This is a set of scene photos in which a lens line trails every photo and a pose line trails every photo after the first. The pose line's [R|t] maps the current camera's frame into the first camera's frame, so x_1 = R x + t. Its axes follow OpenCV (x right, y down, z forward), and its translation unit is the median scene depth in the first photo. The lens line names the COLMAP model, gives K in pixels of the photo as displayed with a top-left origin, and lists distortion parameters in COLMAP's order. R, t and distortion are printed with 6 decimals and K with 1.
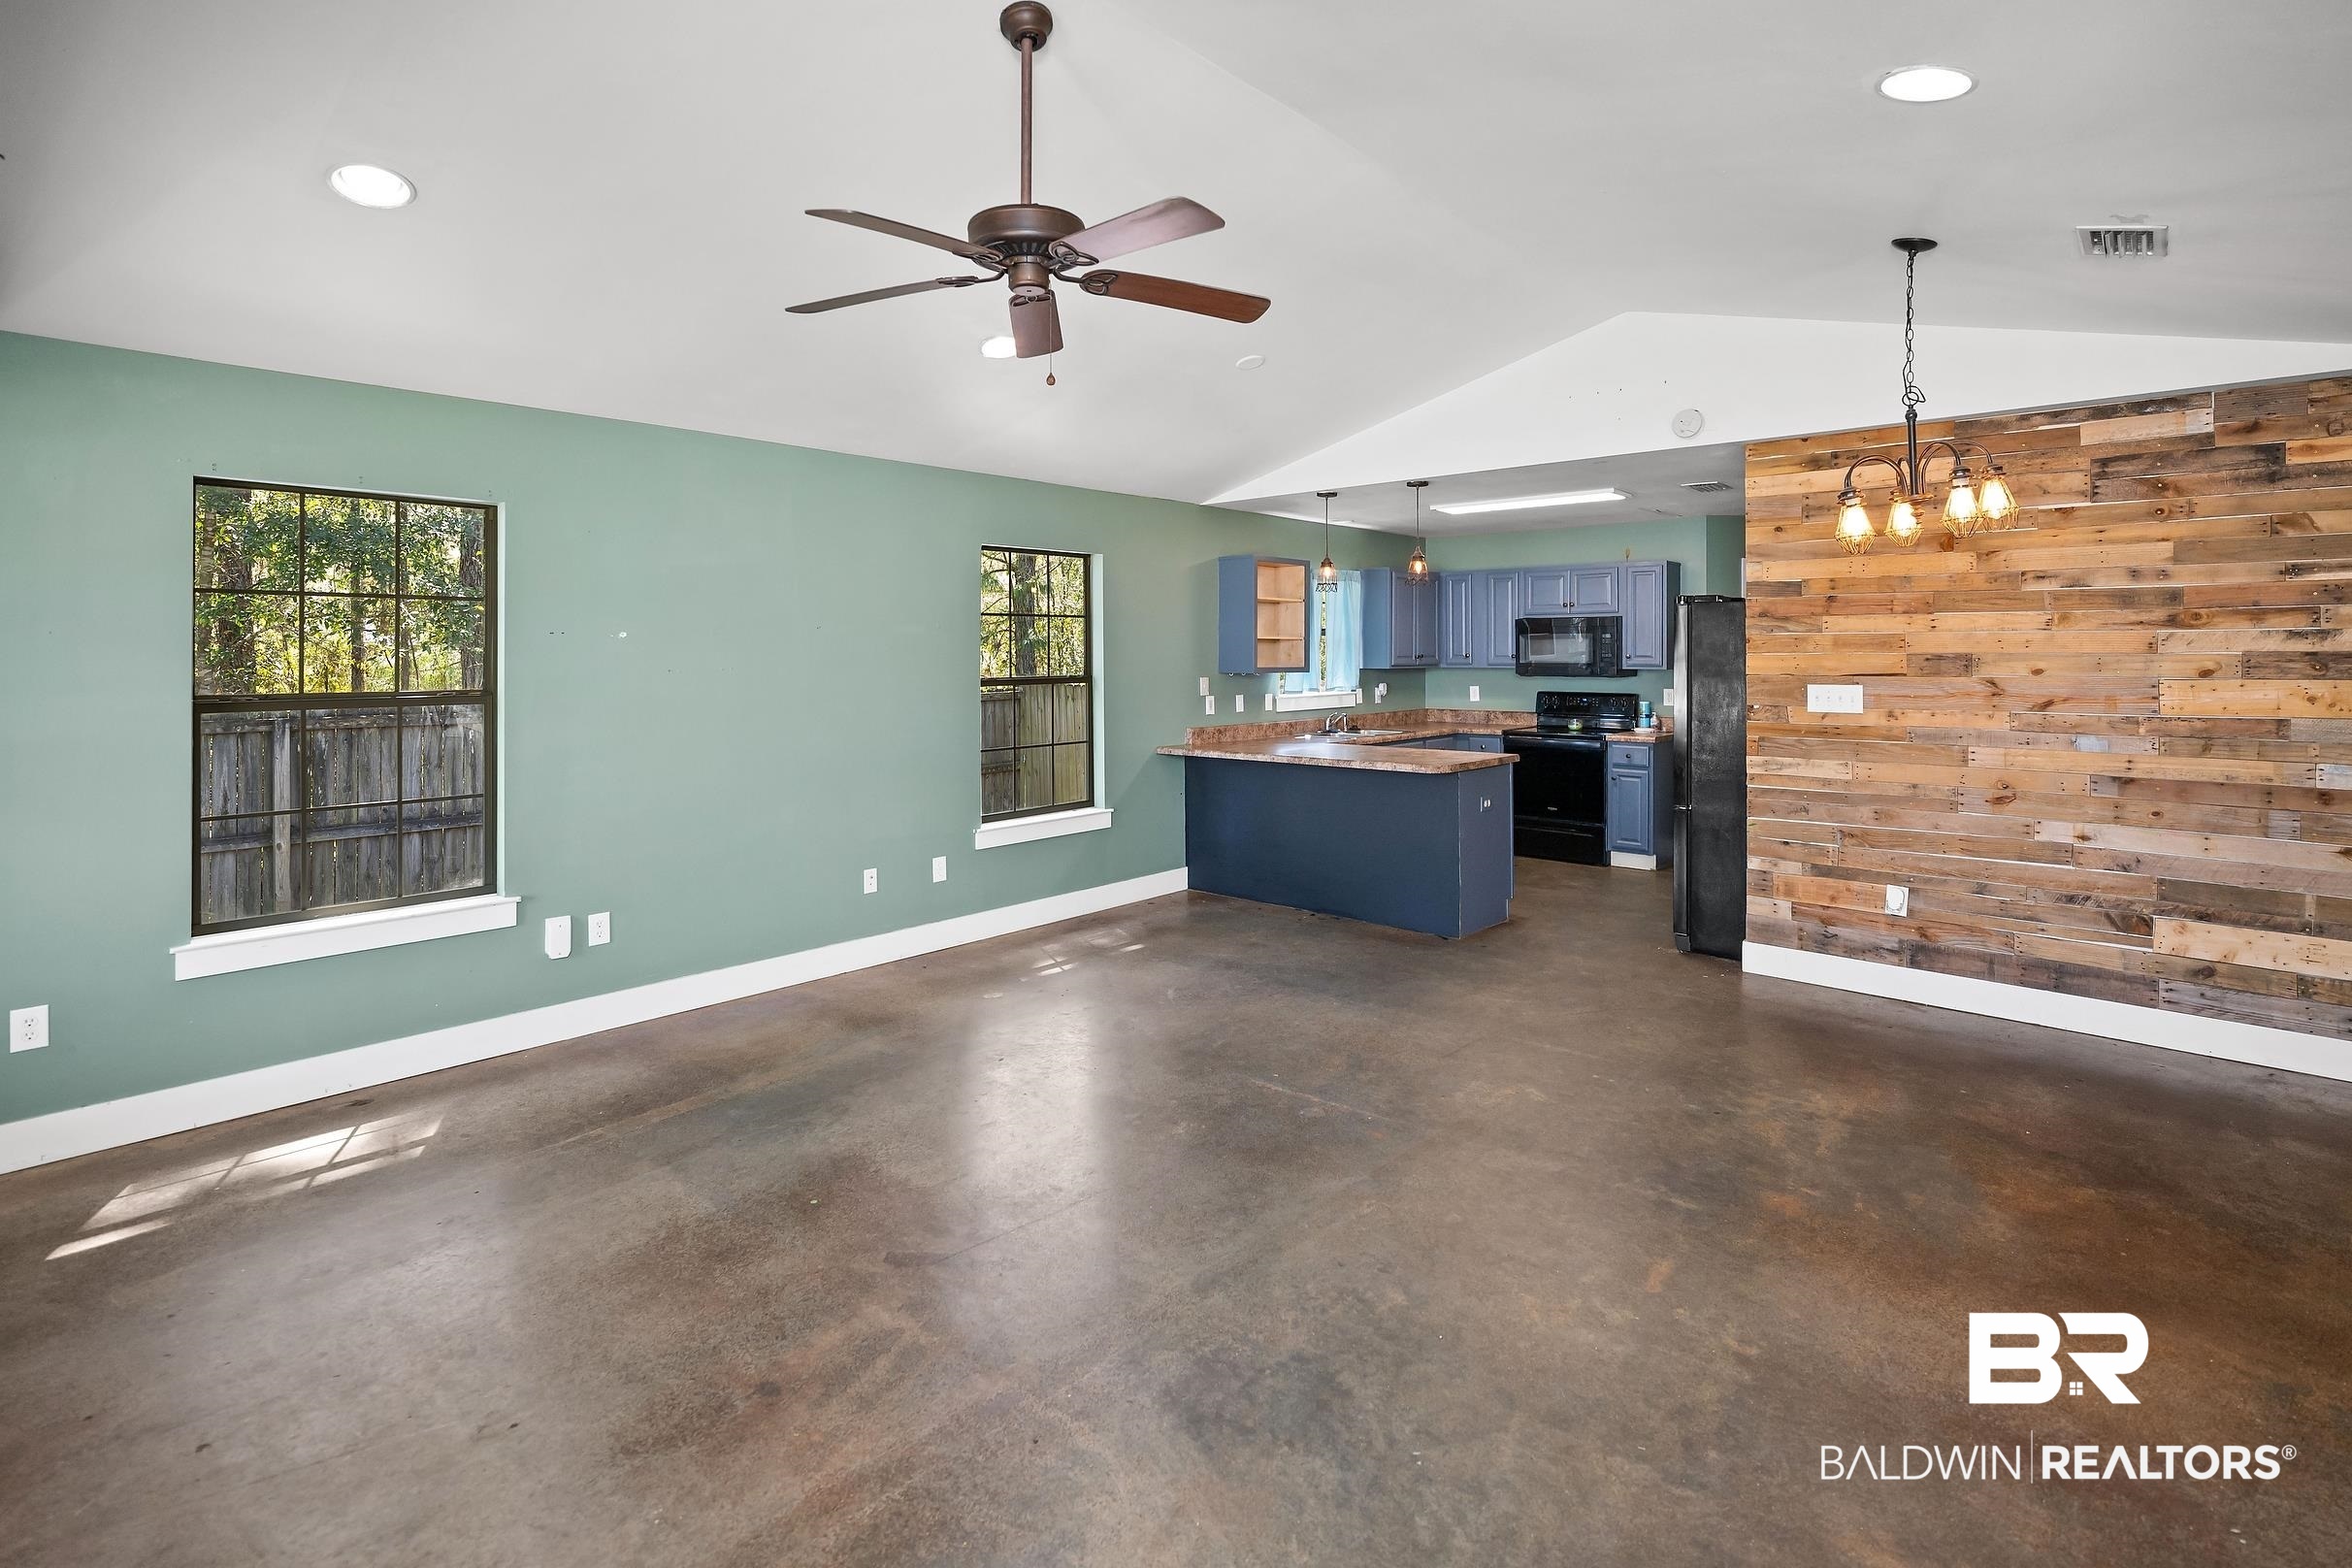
lens RADIAL K [[1094.2, 0, 1162.7], [0, 1094.2, 653.4], [0, 0, 1]] dist [-0.007445, 0.001194]
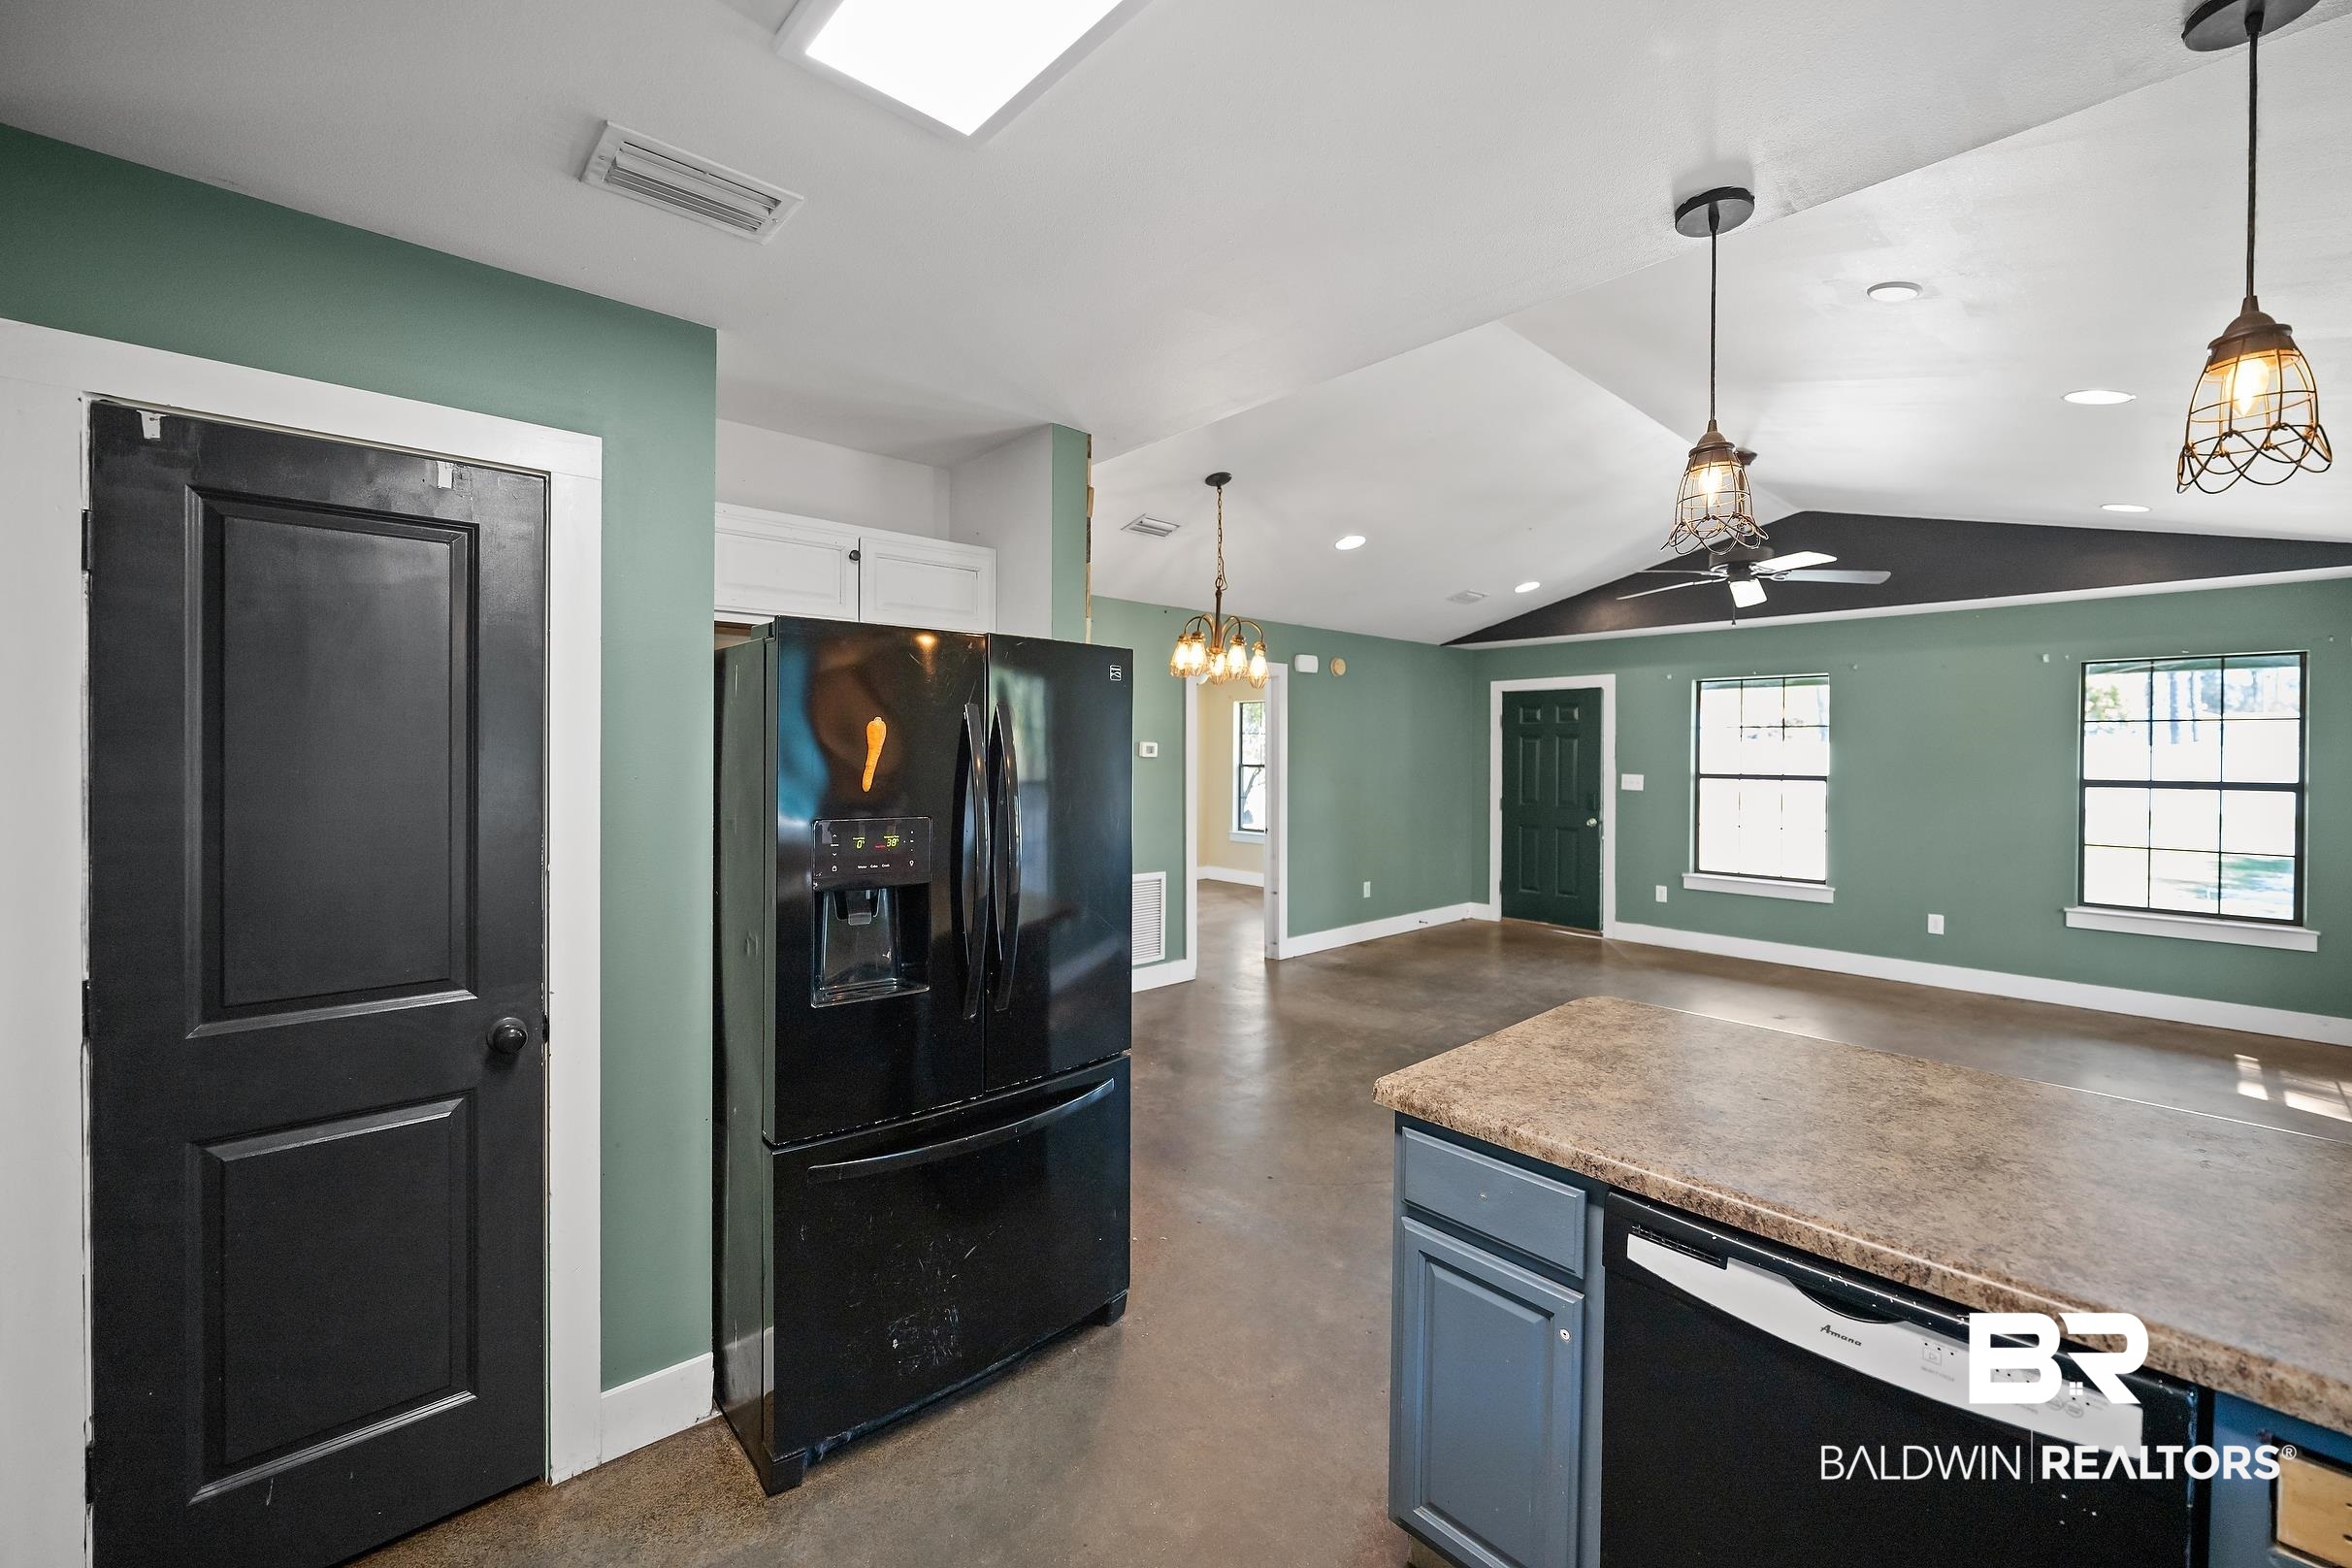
lens RADIAL K [[945.6, 0, 1184.8], [0, 945.6, 761.0], [0, 0, 1]] dist [-0.008363, 0.001060]
pose [[-0.997883, -0.002585, 0.064977, 0.499155], [-0.001747, 0.999915, 0.012945, -0.005903], [-0.065005, 0.012804, -0.997803, 1.755751]]
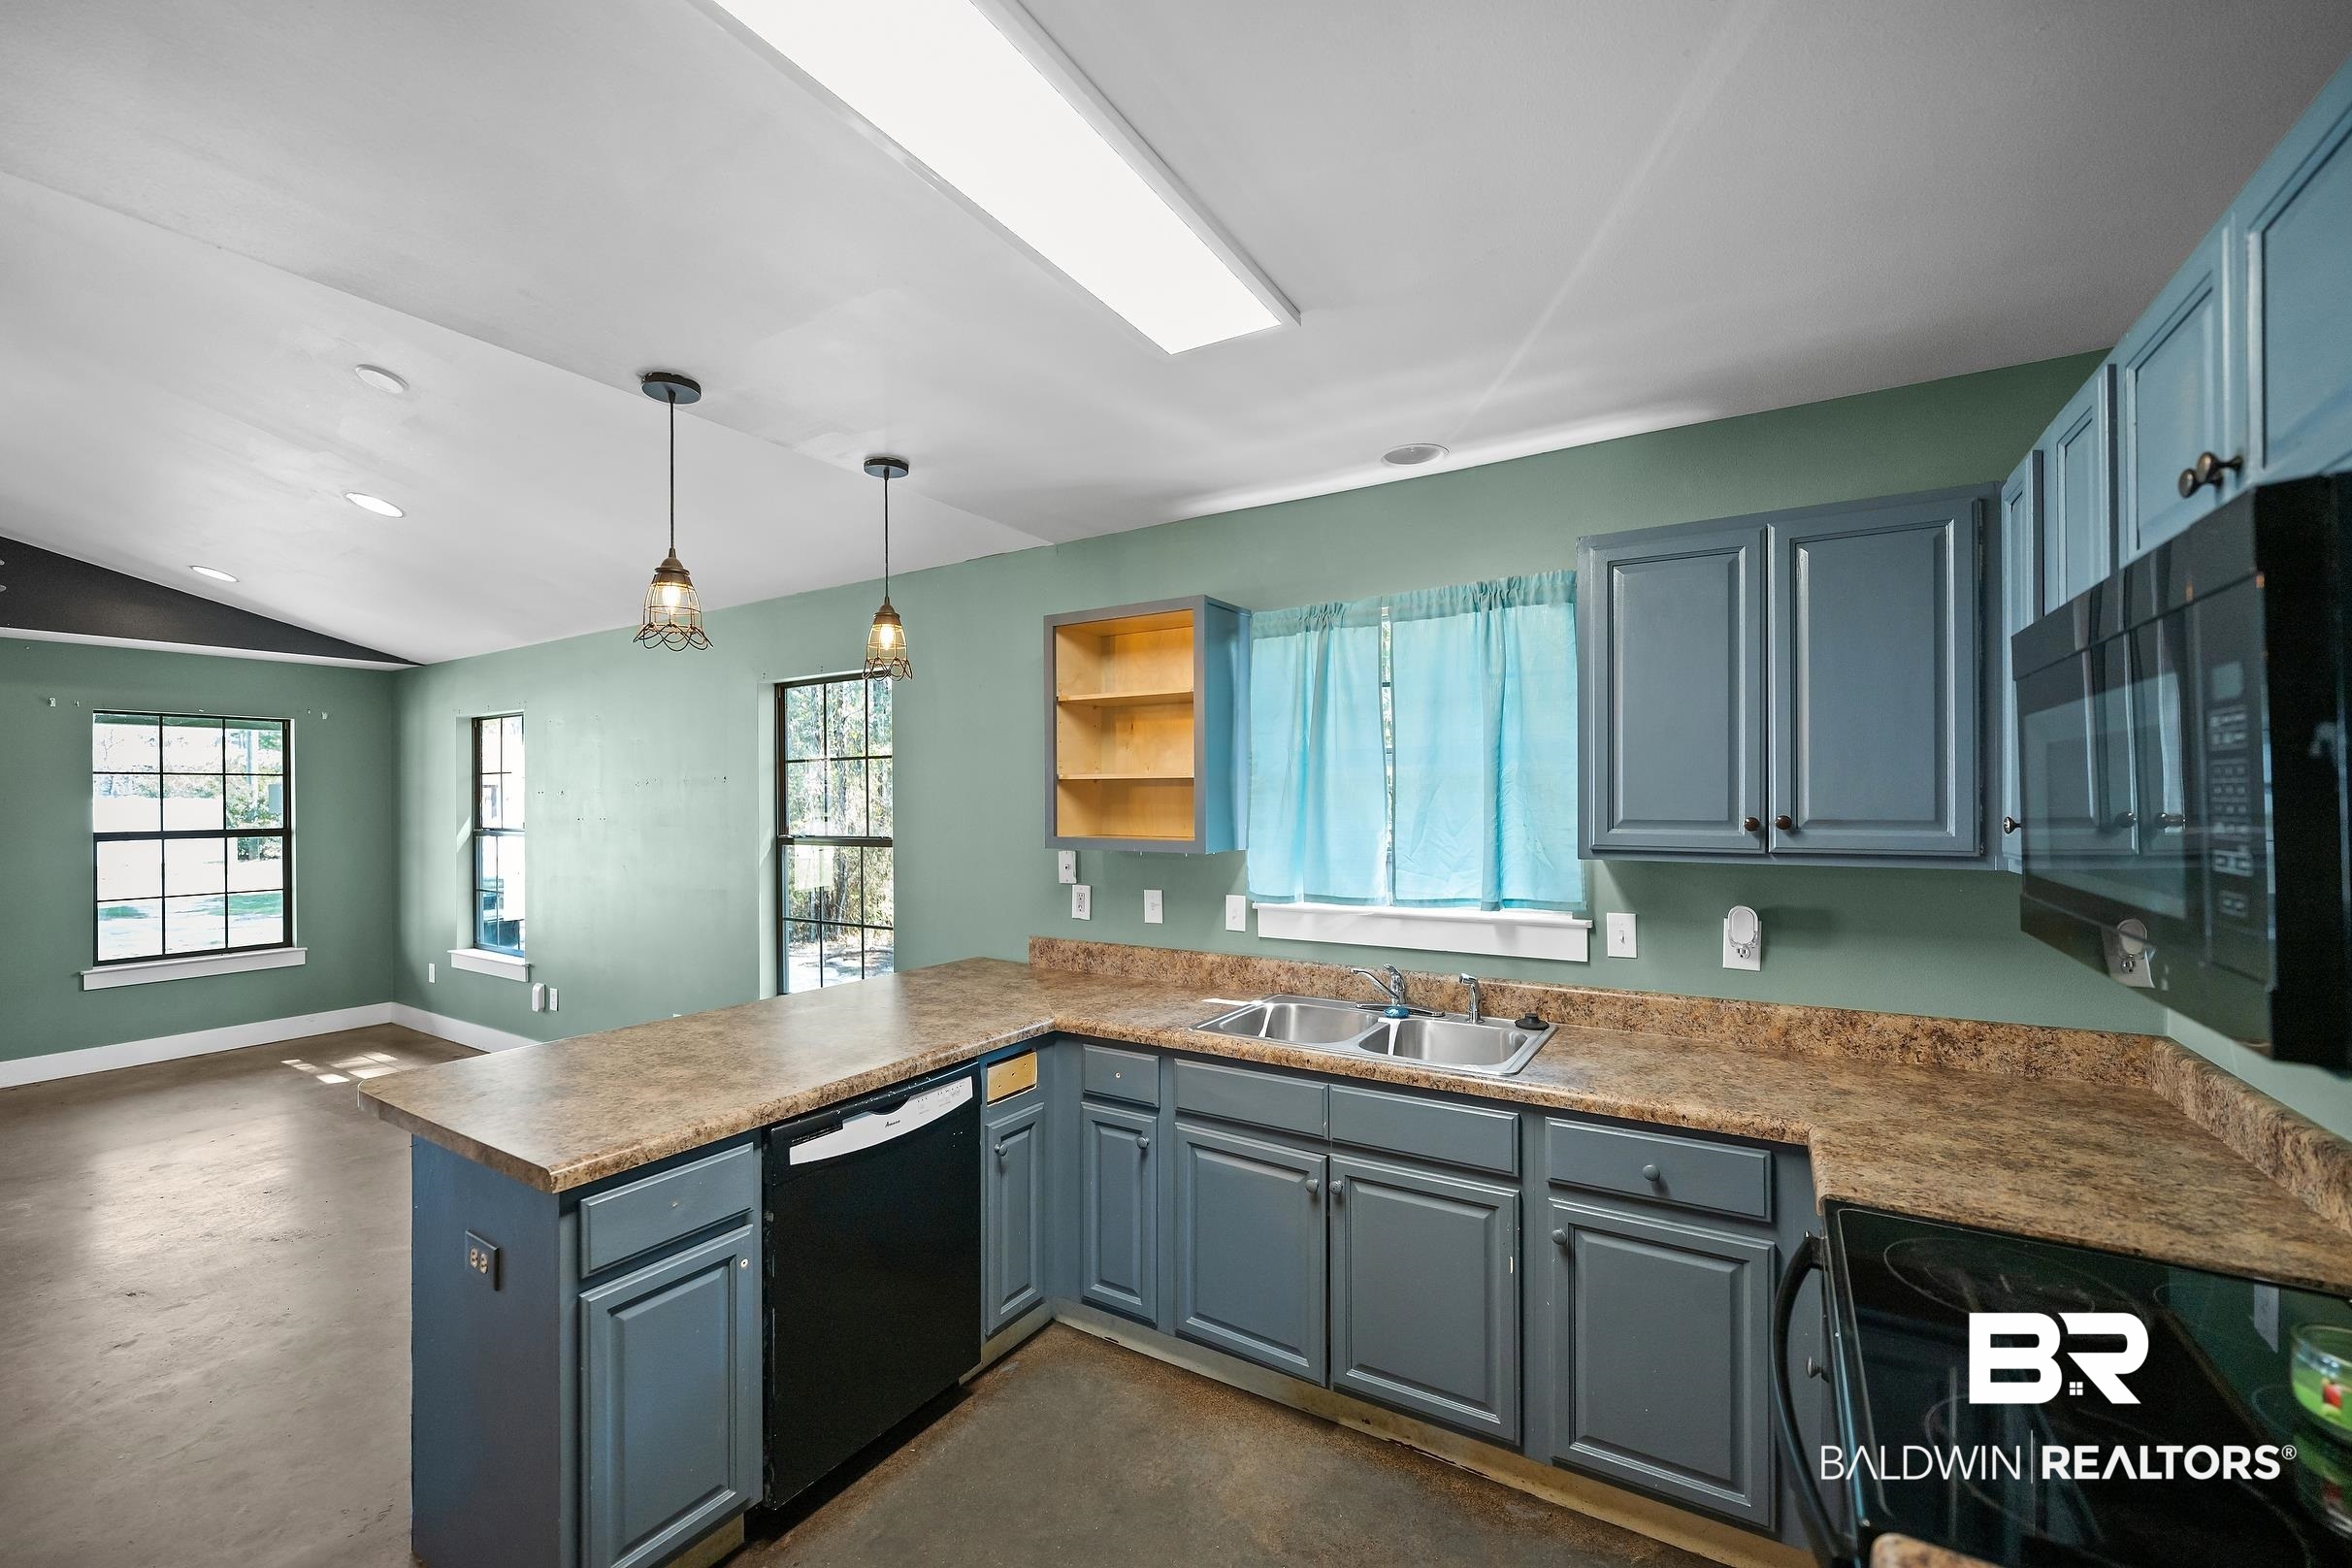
lens RADIAL K [[945.6, 0, 1156.8], [0, 945.6, 791.3], [0, 0, 1]] dist [-0.008363, 0.001060]
pose [[0.191224, -0.004455, -0.981536, 0.828000], [0.005334, 0.999980, -0.003500, -0.009775], [0.981532, -0.004567, 0.191244, 1.529053]]
